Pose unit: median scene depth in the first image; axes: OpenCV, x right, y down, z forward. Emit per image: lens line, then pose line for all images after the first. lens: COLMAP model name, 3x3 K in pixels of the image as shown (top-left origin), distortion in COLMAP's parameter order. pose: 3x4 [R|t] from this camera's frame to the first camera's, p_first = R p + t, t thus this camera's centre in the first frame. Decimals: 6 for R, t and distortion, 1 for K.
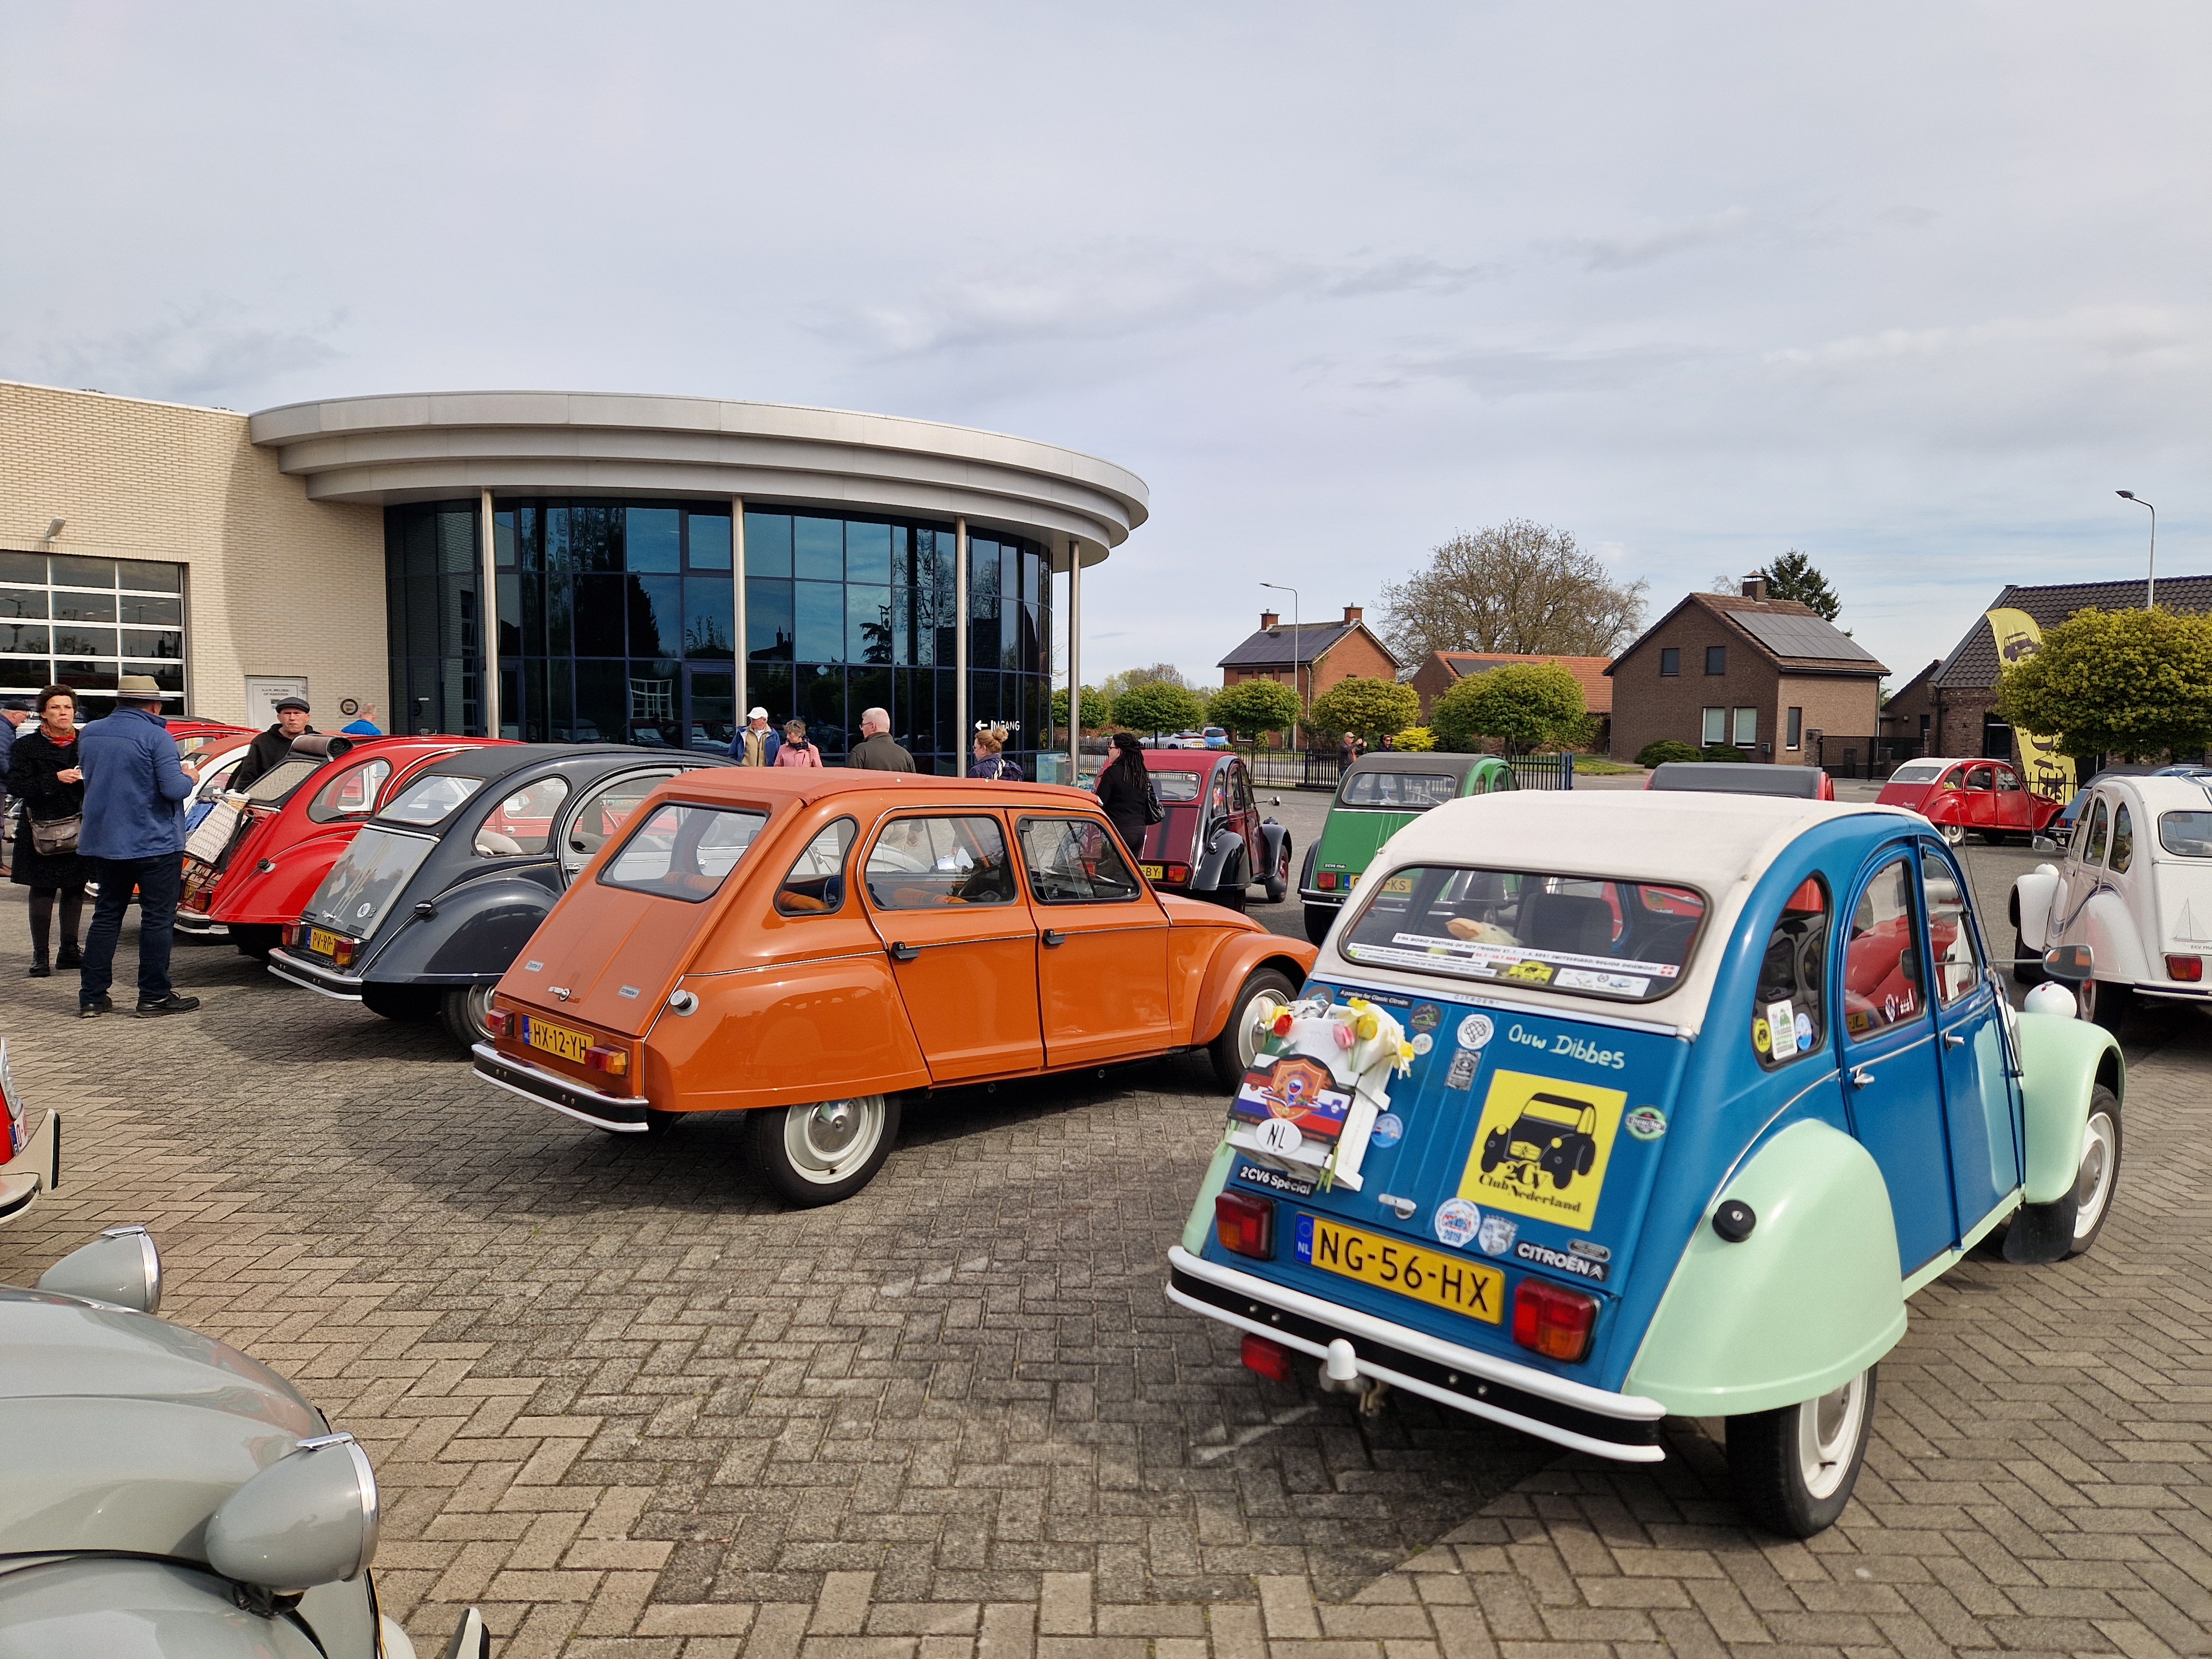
lens RADIAL K [[1477.5, 0, 1160.2], [0, 1477.5, 763.9], [0, 0, 1]] dist [0.066758, -0.038285]
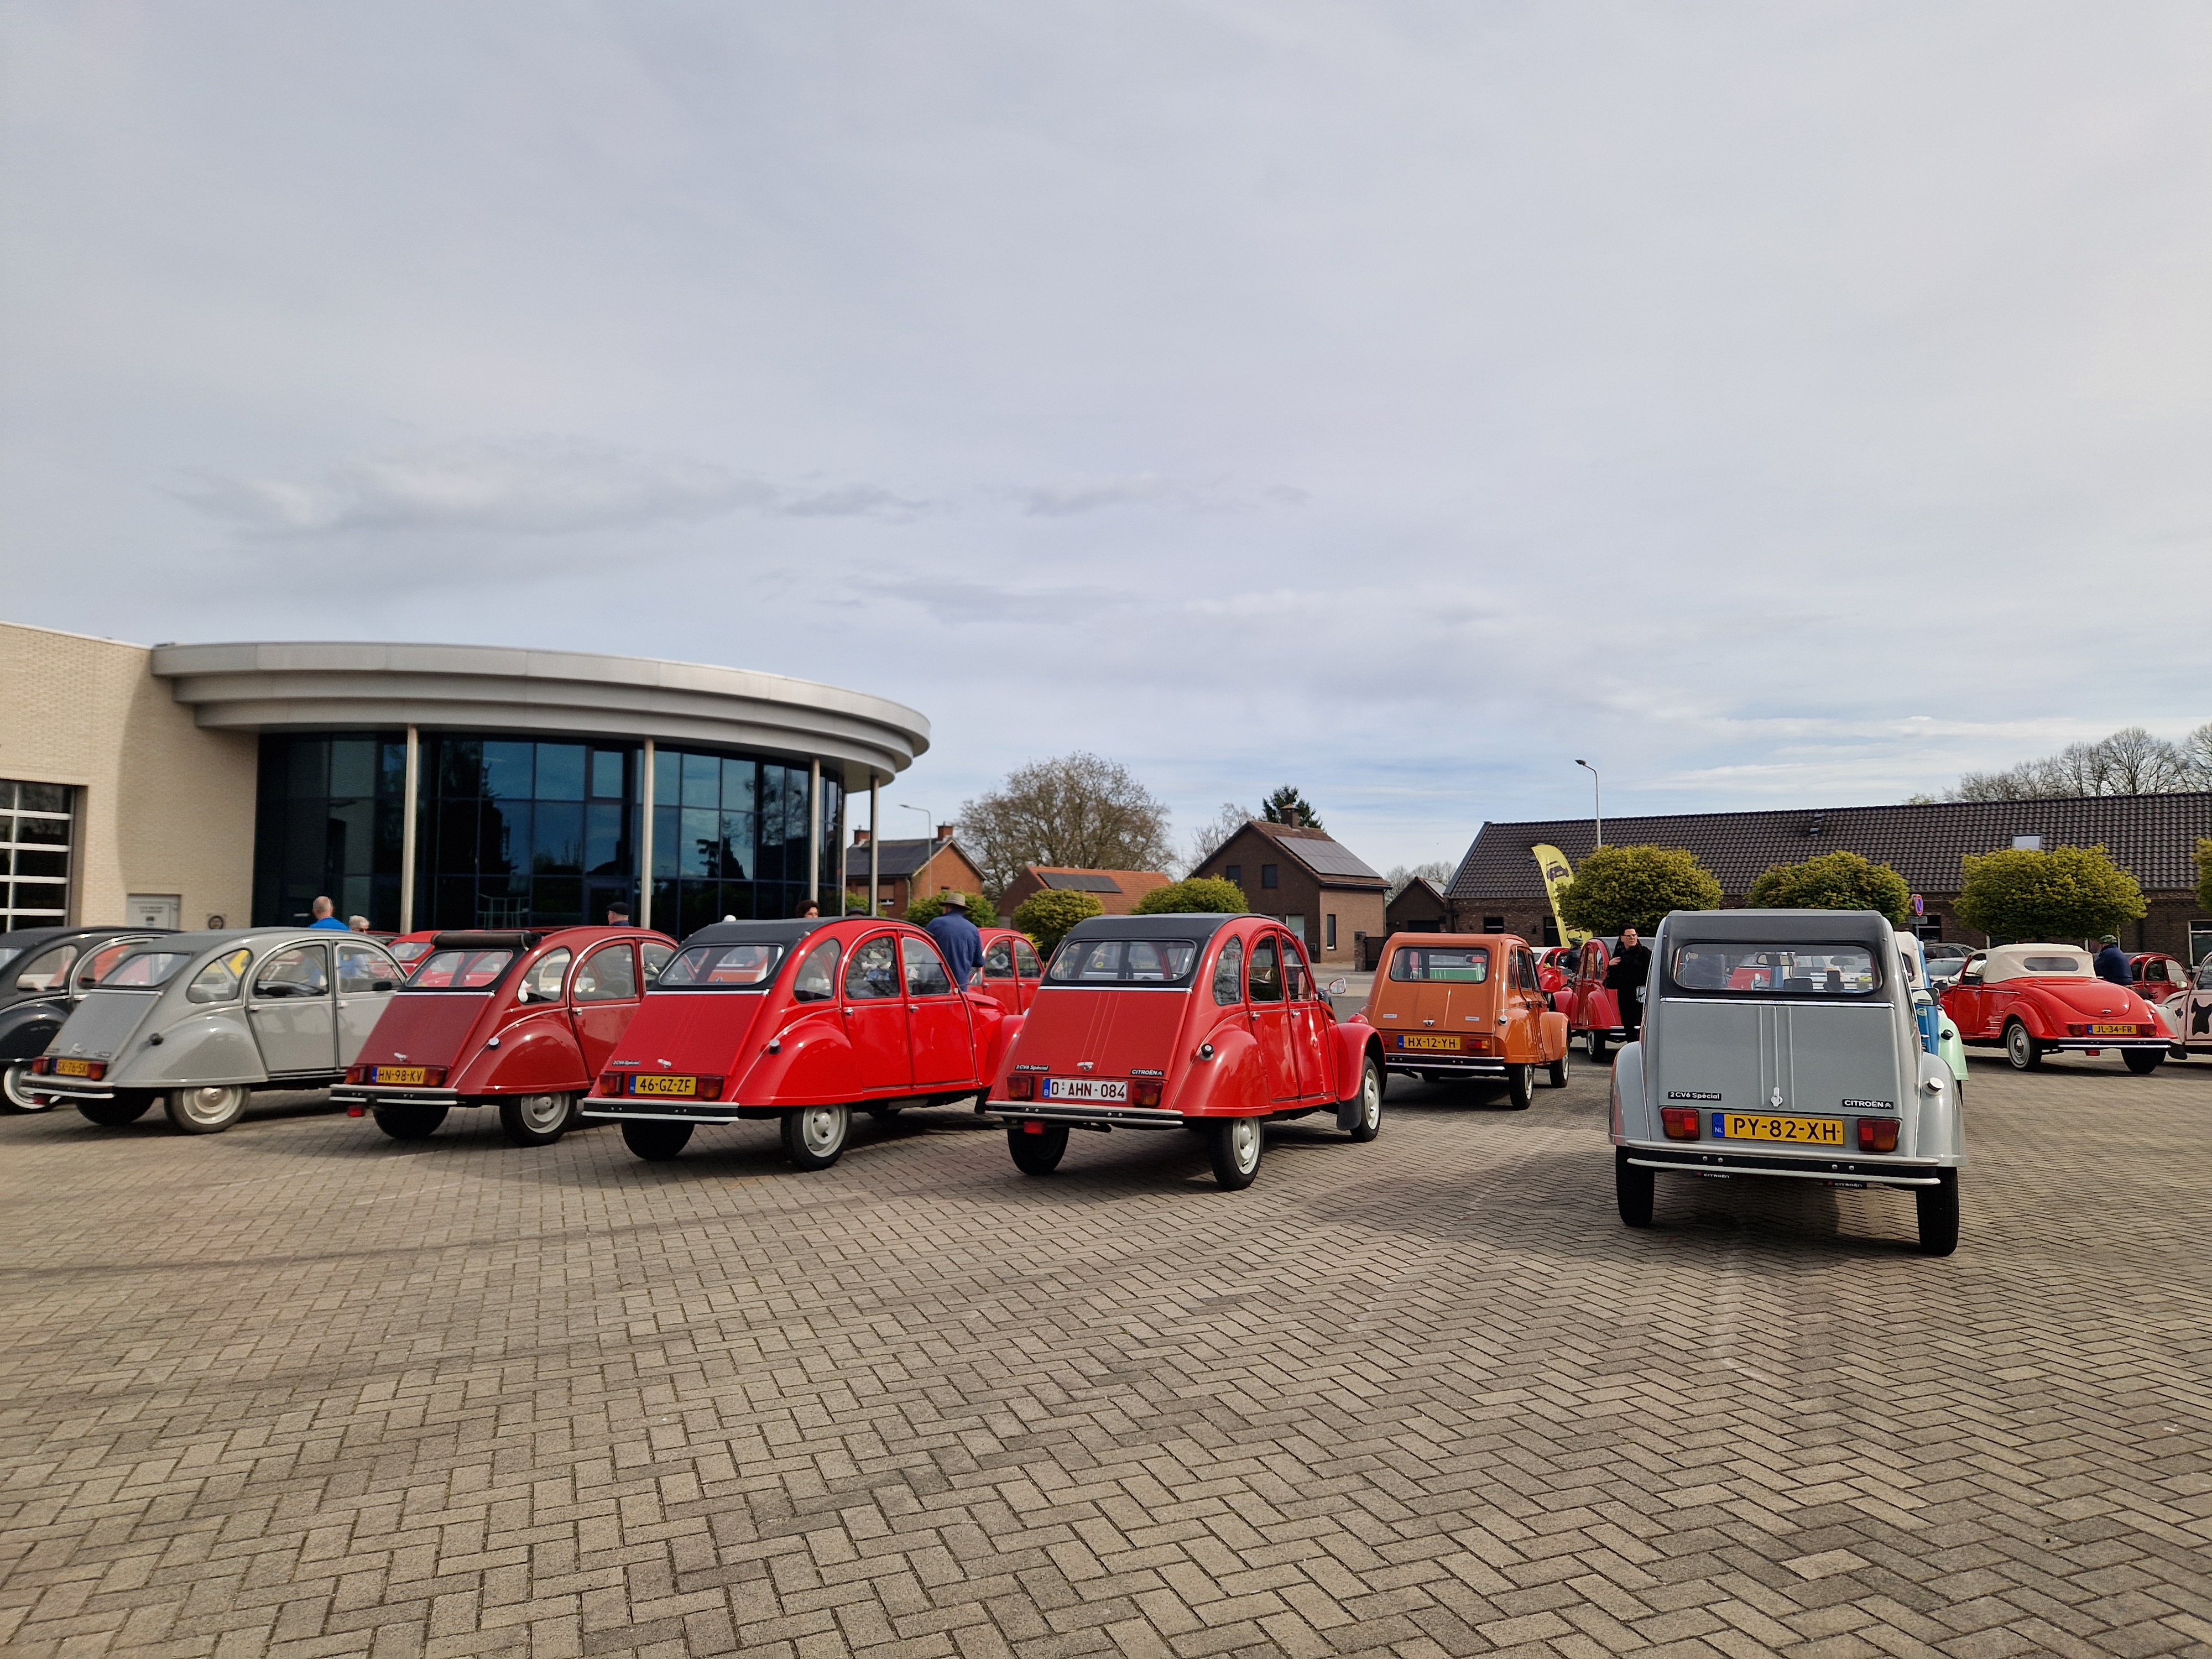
lens RADIAL K [[1477.5, 0, 1106.8], [0, 1477.5, 841.6], [0, 0, 1]] dist [0.066758, -0.038285]
pose [[0.943932, 0.009803, 0.329994, -0.283474], [0.019860, 0.996063, -0.086397, 0.009277], [-0.329541, 0.088107, 0.940021, -0.190402]]
